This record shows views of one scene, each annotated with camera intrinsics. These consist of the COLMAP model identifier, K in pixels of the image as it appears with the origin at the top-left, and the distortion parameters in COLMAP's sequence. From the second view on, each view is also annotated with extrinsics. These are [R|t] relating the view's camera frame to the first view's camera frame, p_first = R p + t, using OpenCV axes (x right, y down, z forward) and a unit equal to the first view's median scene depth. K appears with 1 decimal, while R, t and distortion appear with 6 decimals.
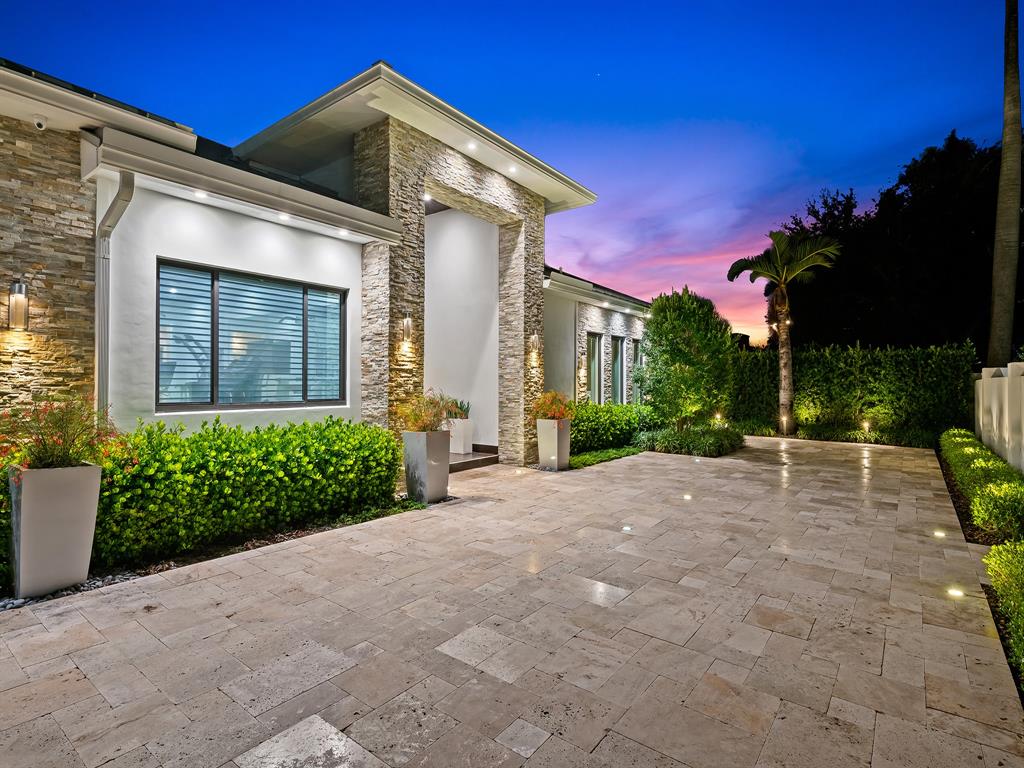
lens RADIAL K [[555.1, 0, 512.0], [0, 555.1, 384.0], [0, 0, 1]] dist [-0.002350, -0.000462]
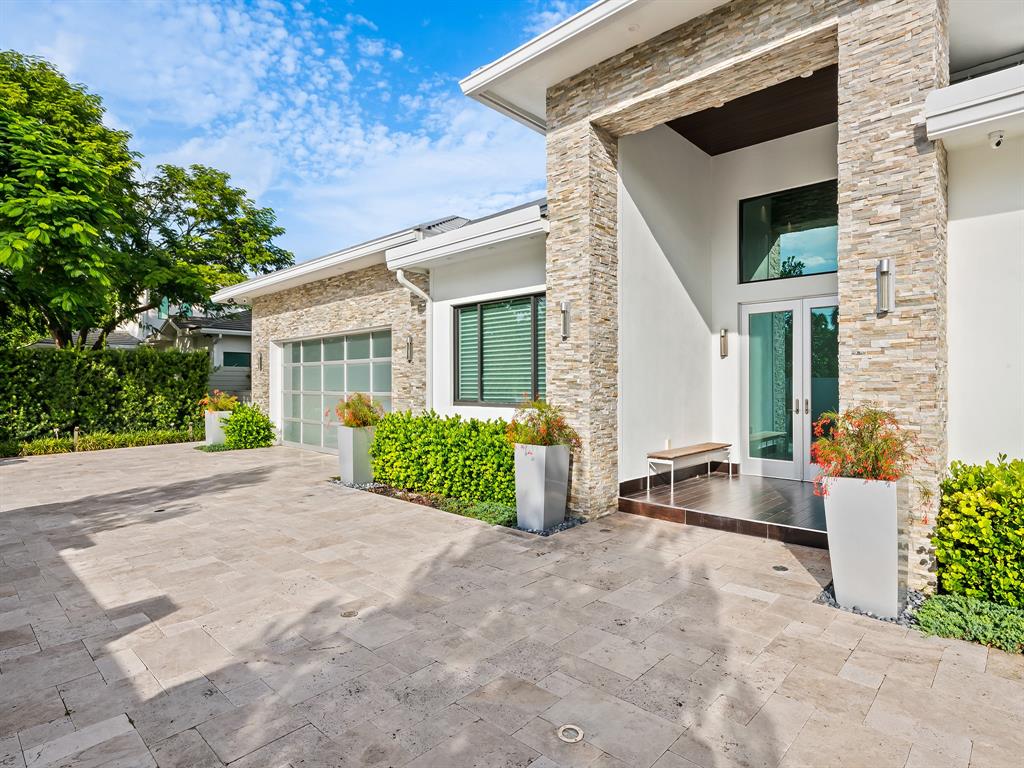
lens RADIAL K [[555.1, 0, 512.0], [0, 555.1, 384.0], [0, 0, 1]] dist [-0.002350, -0.000462]
pose [[-0.134571, 0.006776, -0.990881, 0.974379], [0.010918, 0.999926, 0.005355, -0.016321], [0.990844, -0.010098, -0.134635, 1.503915]]
